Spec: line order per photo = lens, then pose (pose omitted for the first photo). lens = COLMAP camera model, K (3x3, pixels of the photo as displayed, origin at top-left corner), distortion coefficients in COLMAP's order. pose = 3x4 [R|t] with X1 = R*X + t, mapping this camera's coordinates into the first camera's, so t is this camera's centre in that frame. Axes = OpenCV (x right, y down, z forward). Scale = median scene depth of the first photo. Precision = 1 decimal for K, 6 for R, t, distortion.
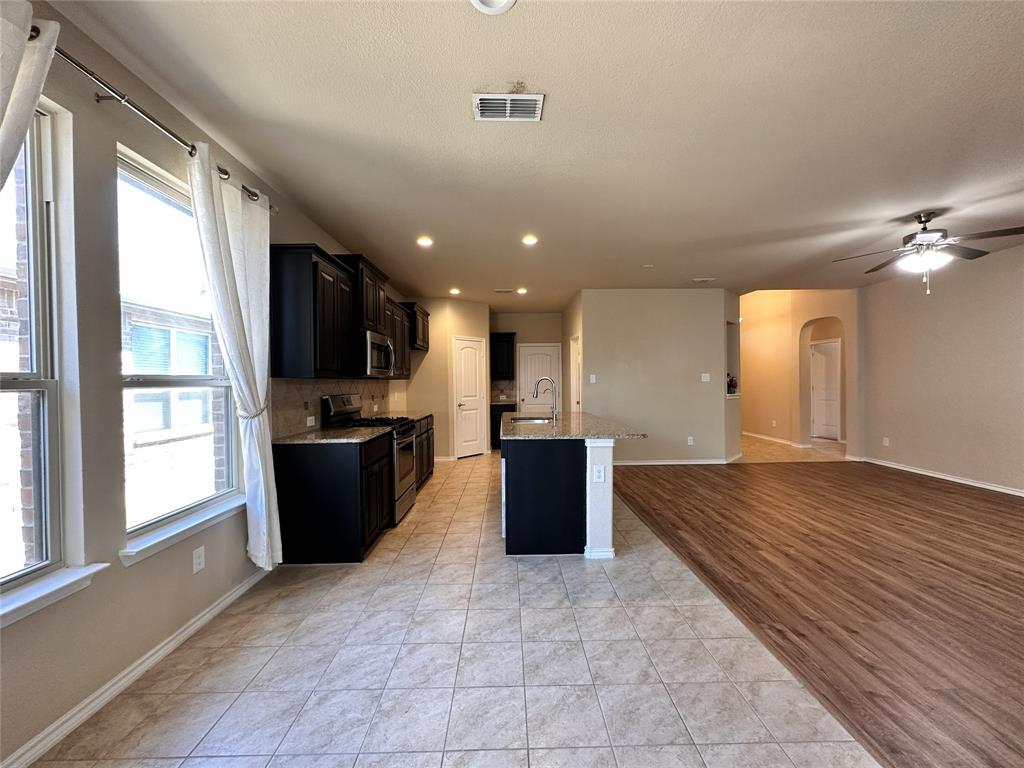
lens RADIAL K [[407.5, 0, 514.0], [0, 407.5, 384.2], [0, 0, 1]] dist [-0.003275, 0.000472]
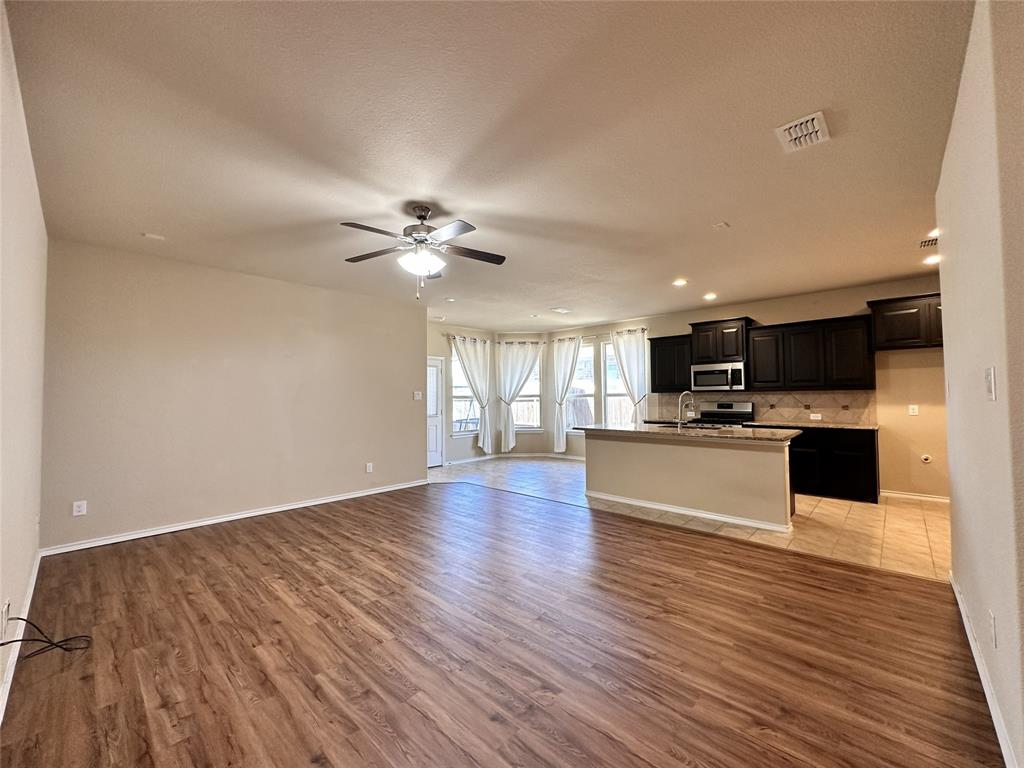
lens RADIAL K [[407.5, 0, 515.7], [0, 407.5, 389.0], [0, 0, 1]] dist [-0.003275, 0.000472]
pose [[-0.691090, 0.003282, -0.722761, 1.470935], [0.013150, 0.999881, -0.008034, -0.026551], [0.722649, -0.015056, -0.691051, 1.703123]]
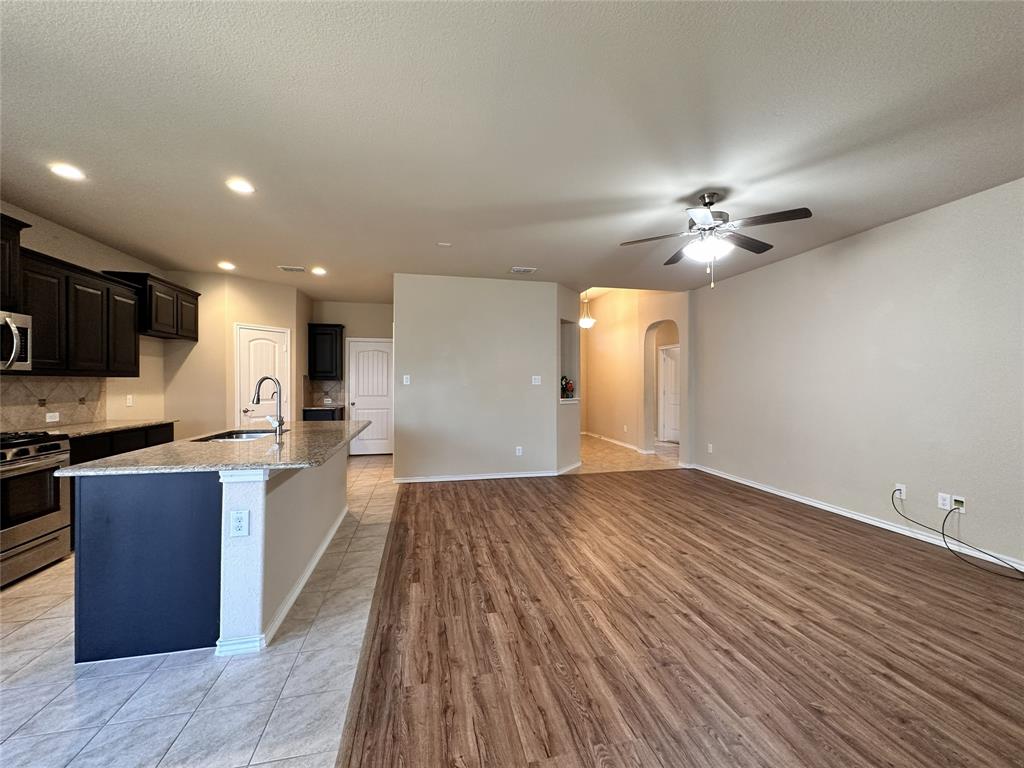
lens RADIAL K [[407.5, 0, 513.4], [0, 407.5, 383.7], [0, 0, 1]] dist [-0.003275, 0.000472]
pose [[0.979340, 0.011957, 0.201865, 0.423187], [-0.010815, 0.999919, -0.006758, -0.003872], [-0.201929, 0.004436, 0.979390, 0.227841]]
